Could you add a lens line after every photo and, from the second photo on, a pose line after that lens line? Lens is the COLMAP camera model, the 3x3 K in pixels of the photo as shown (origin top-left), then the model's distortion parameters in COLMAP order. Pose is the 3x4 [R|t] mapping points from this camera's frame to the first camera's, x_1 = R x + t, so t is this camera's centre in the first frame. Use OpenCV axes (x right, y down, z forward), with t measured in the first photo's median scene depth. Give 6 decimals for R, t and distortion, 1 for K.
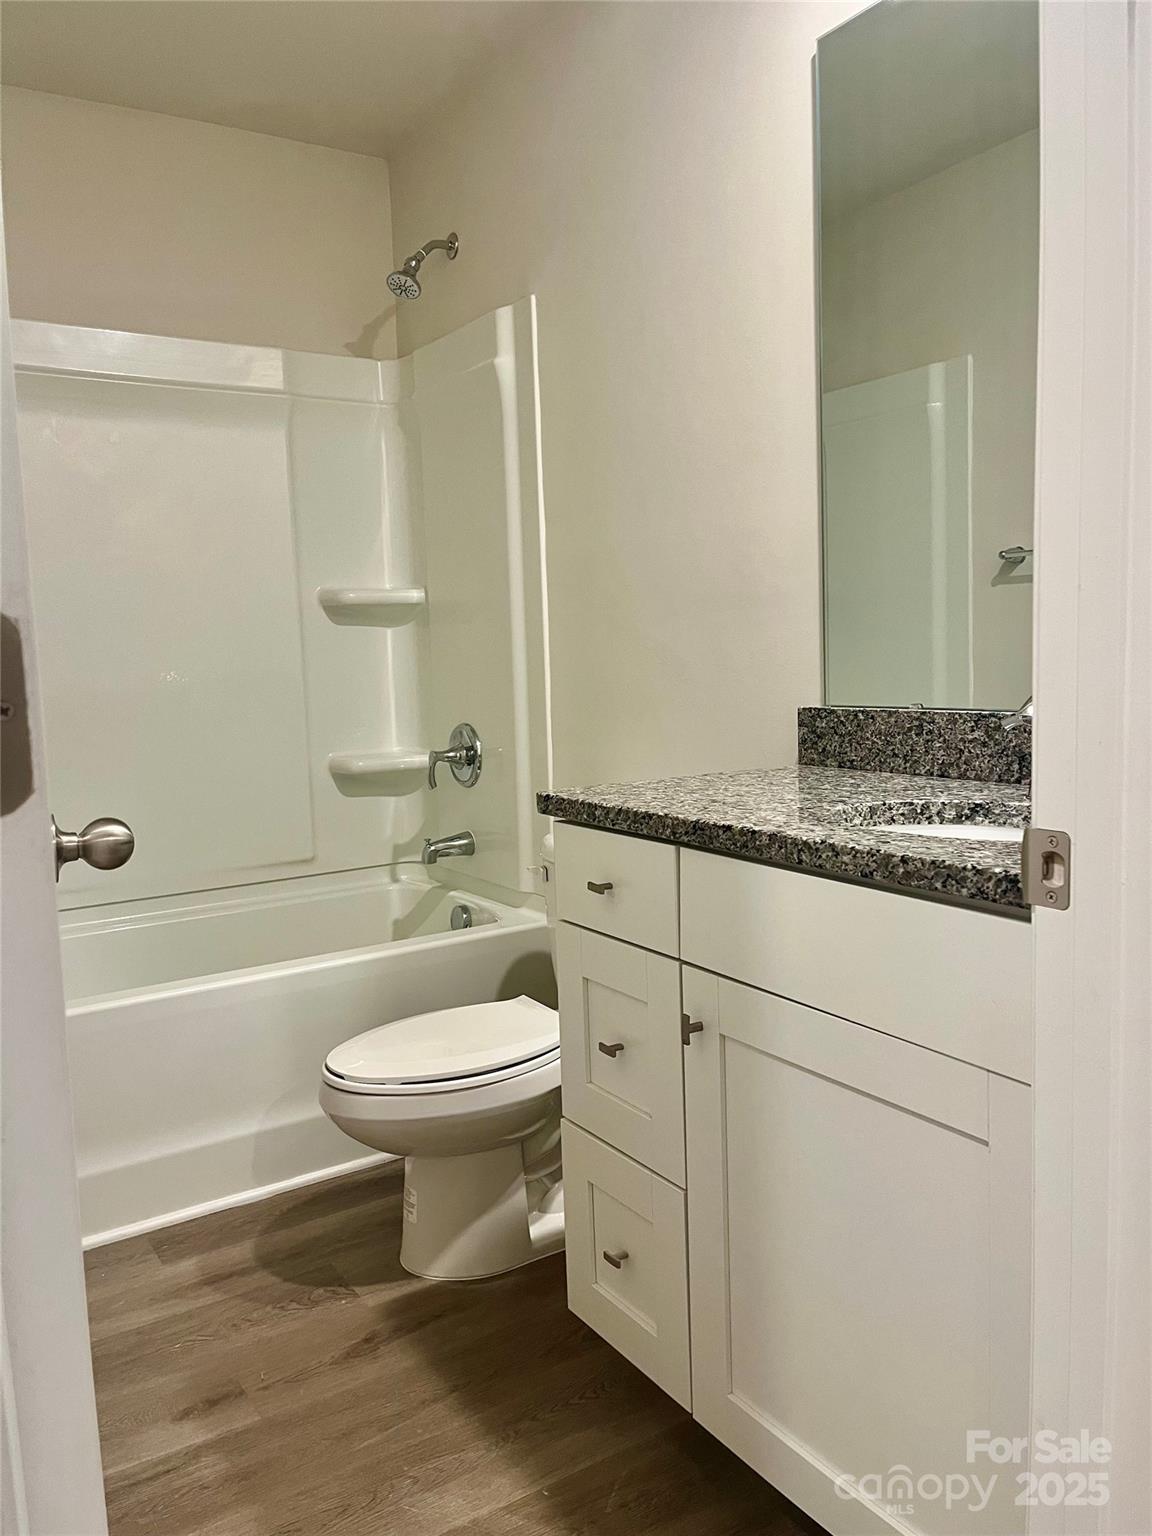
lens RADIAL K [[1168.2, 0, 577.2], [0, 1168.2, 761.0], [0, 0, 1]] dist [0.062688, -0.005505]
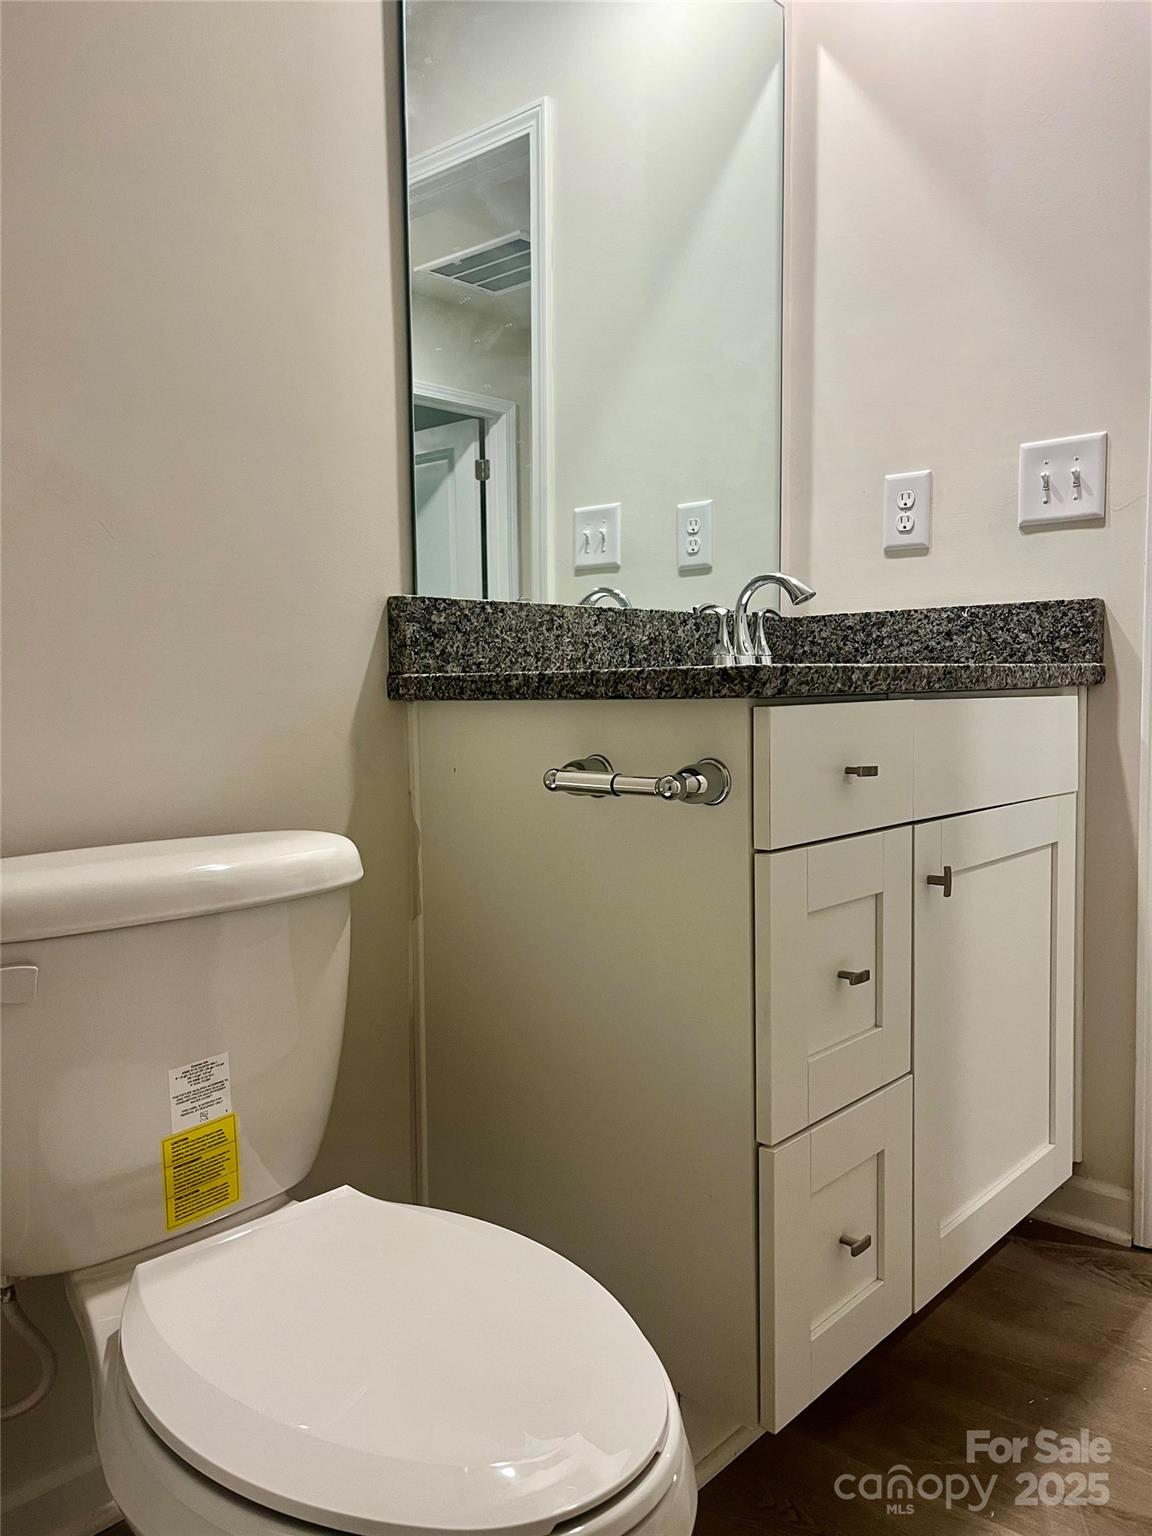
lens RADIAL K [[1168.2, 0, 582.5], [0, 1168.2, 770.5], [0, 0, 1]] dist [0.062688, -0.005505]
pose [[-0.261632, -0.034749, 0.964542, -0.620724], [0.113880, 0.991260, 0.066602, 0.029742], [-0.958426, 0.127267, -0.255388, 1.230962]]
